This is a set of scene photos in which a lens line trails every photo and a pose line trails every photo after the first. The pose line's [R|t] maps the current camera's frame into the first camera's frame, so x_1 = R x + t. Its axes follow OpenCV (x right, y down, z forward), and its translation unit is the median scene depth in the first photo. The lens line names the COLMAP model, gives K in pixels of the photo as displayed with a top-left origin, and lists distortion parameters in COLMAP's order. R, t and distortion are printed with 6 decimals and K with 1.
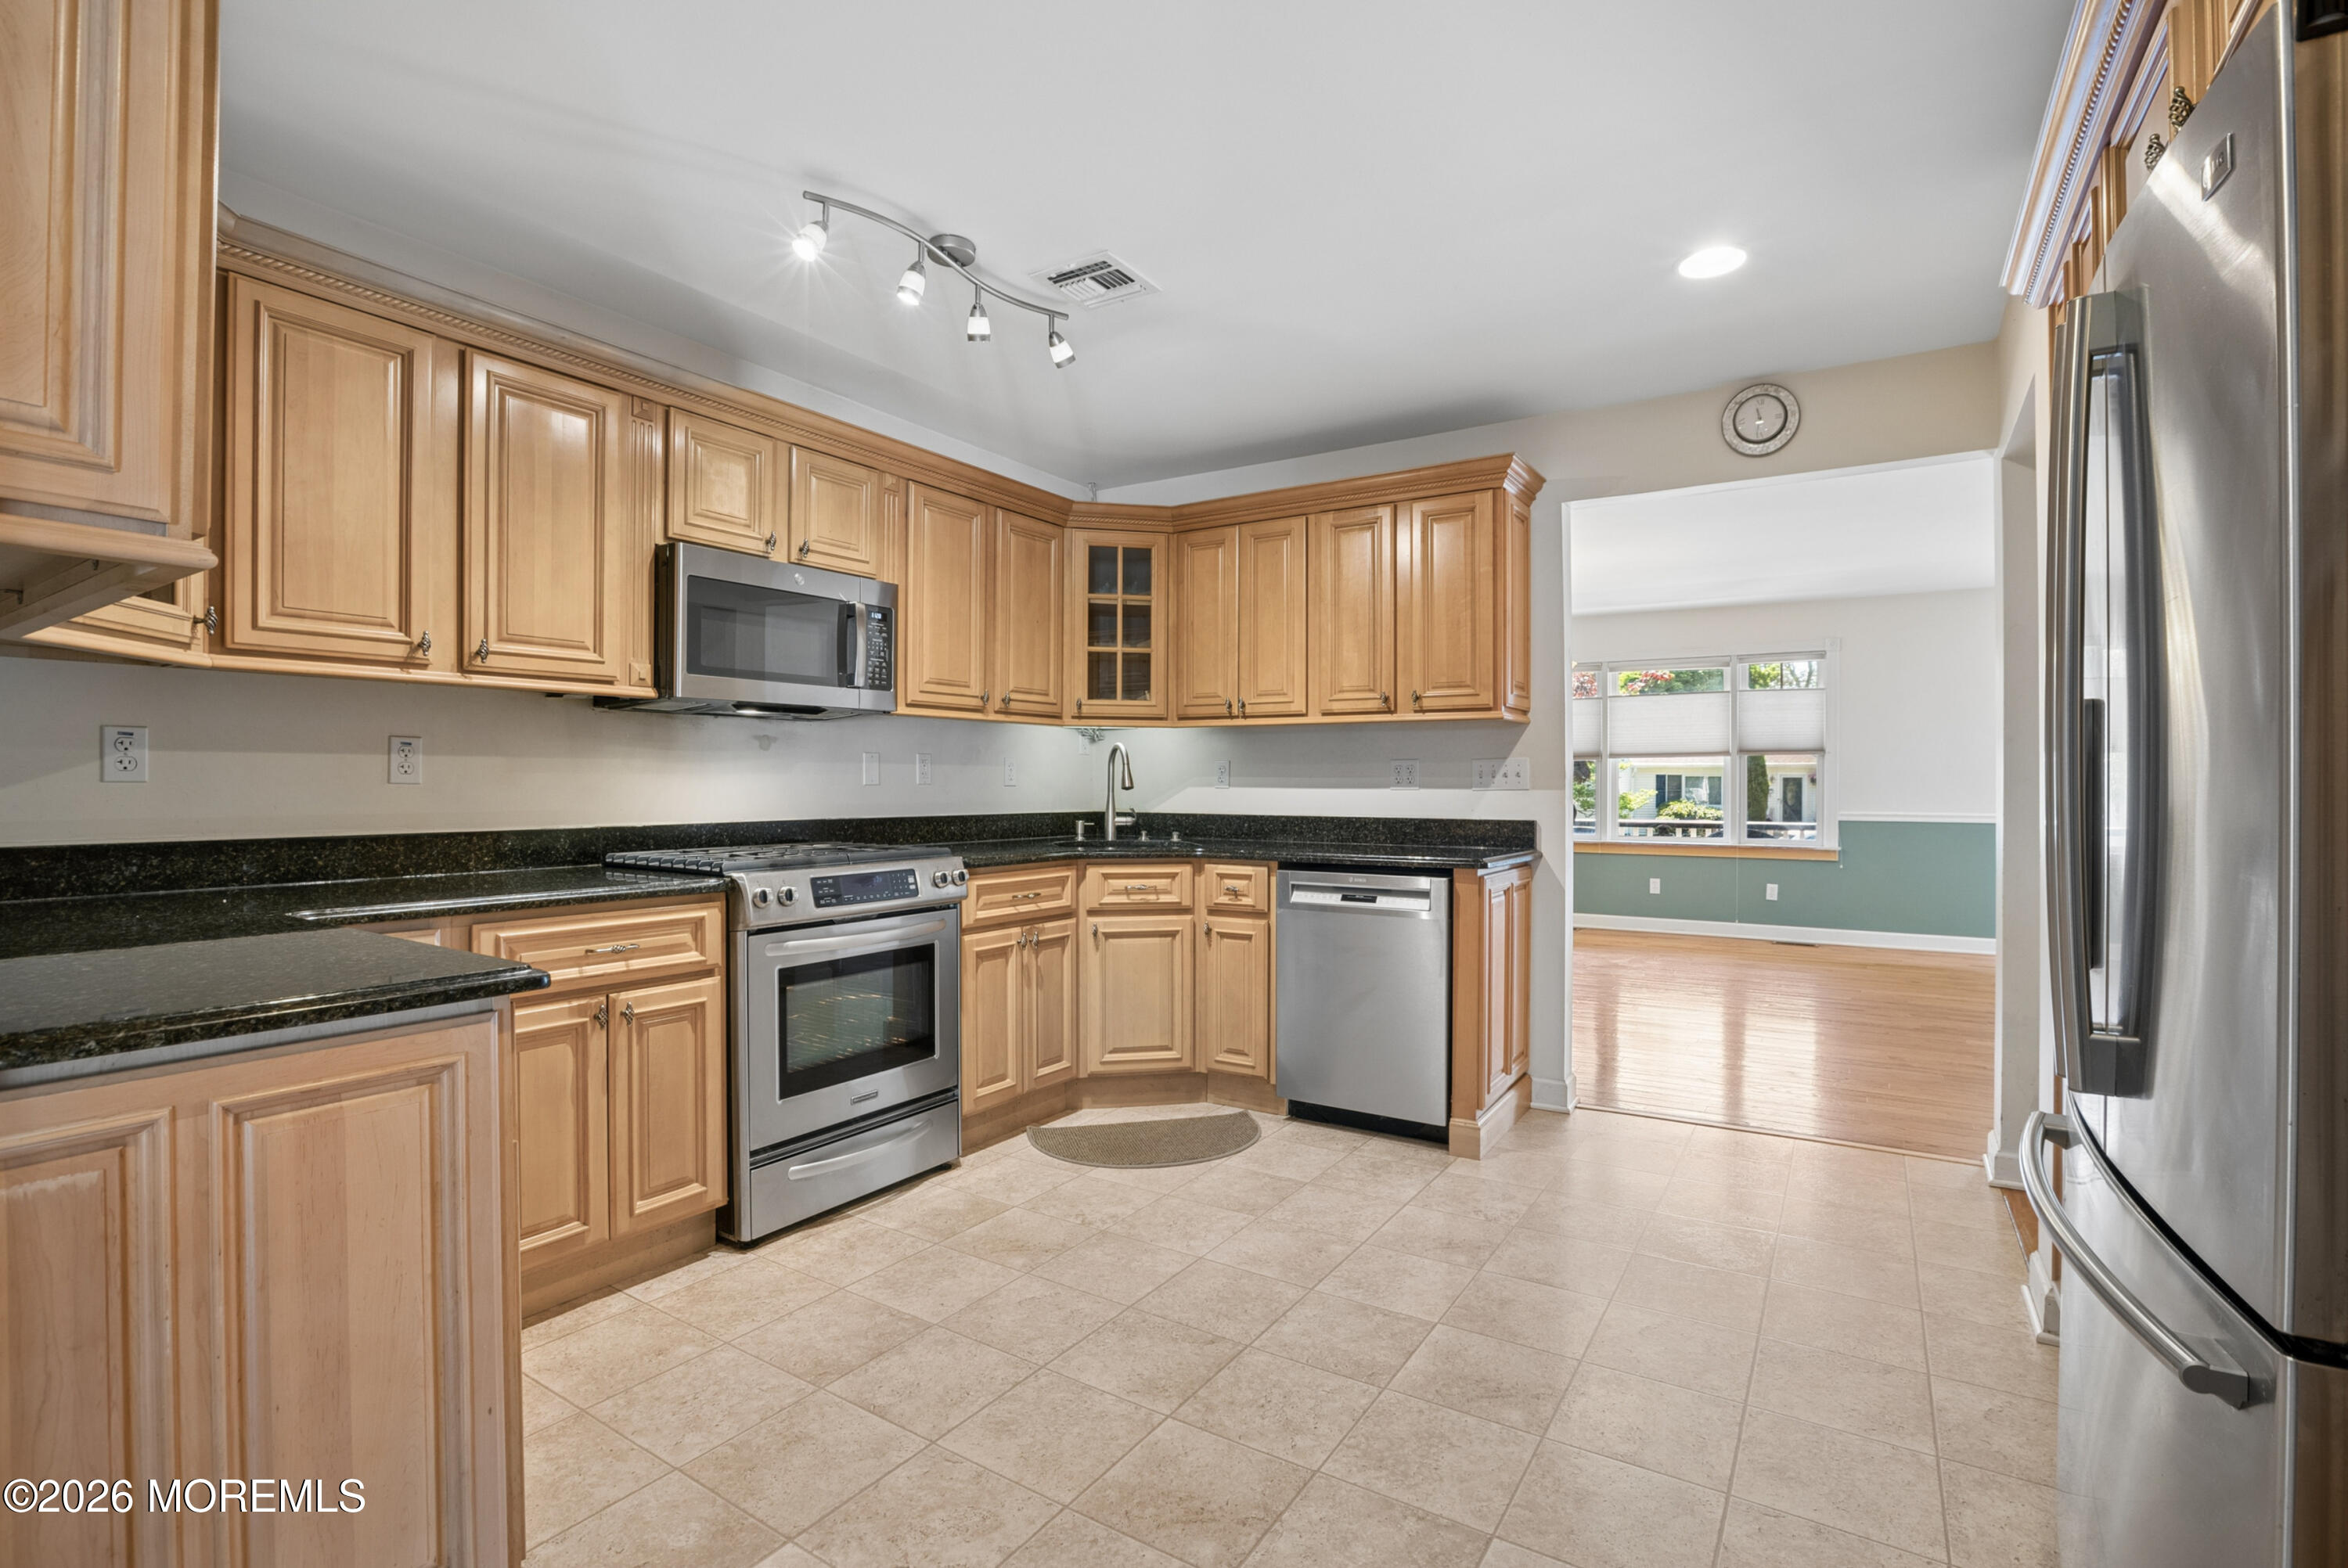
lens RADIAL K [[1085.7, 0, 1156.7], [0, 1085.7, 795.0], [0, 0, 1]] dist [-0.043356, 0.006199]
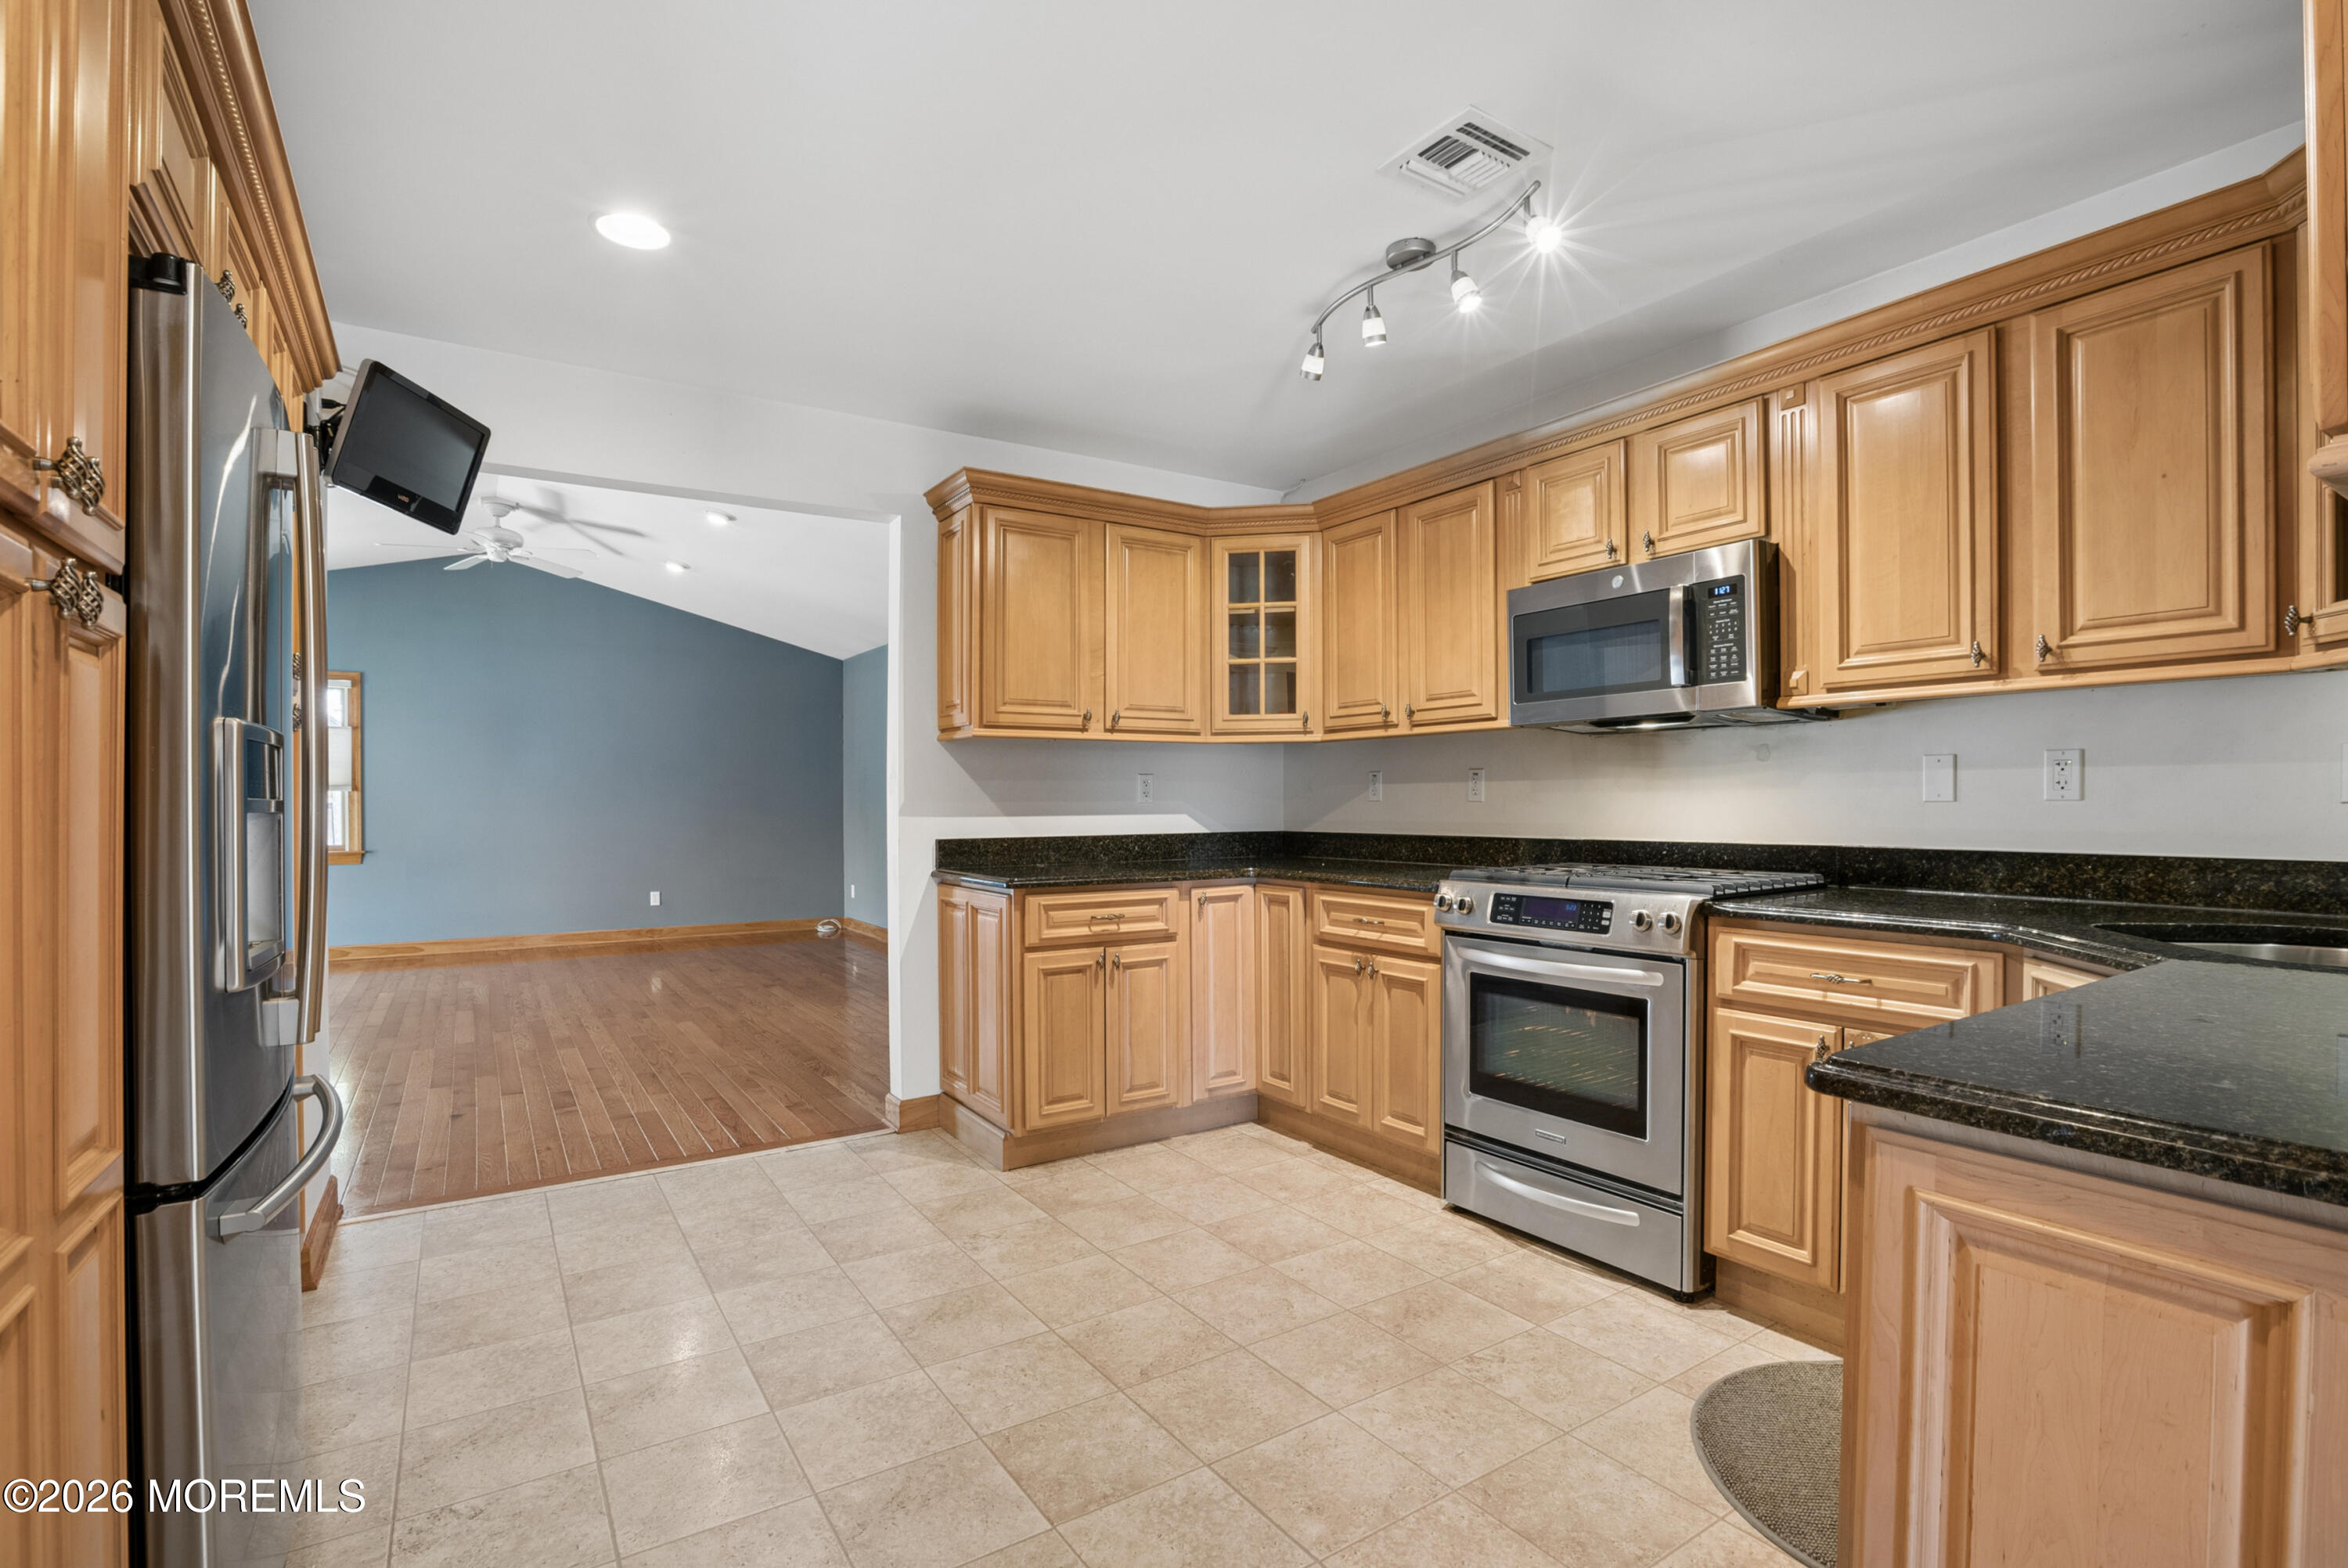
lens RADIAL K [[1085.7, 0, 1192.8], [0, 1085.7, 815.1], [0, 0, 1]] dist [-0.043356, 0.006199]
pose [[-0.380790, 0.011027, -0.924596, 0.773321], [-0.004312, 0.999897, 0.013701, -0.010926], [0.924652, 0.009204, -0.380703, 1.167991]]
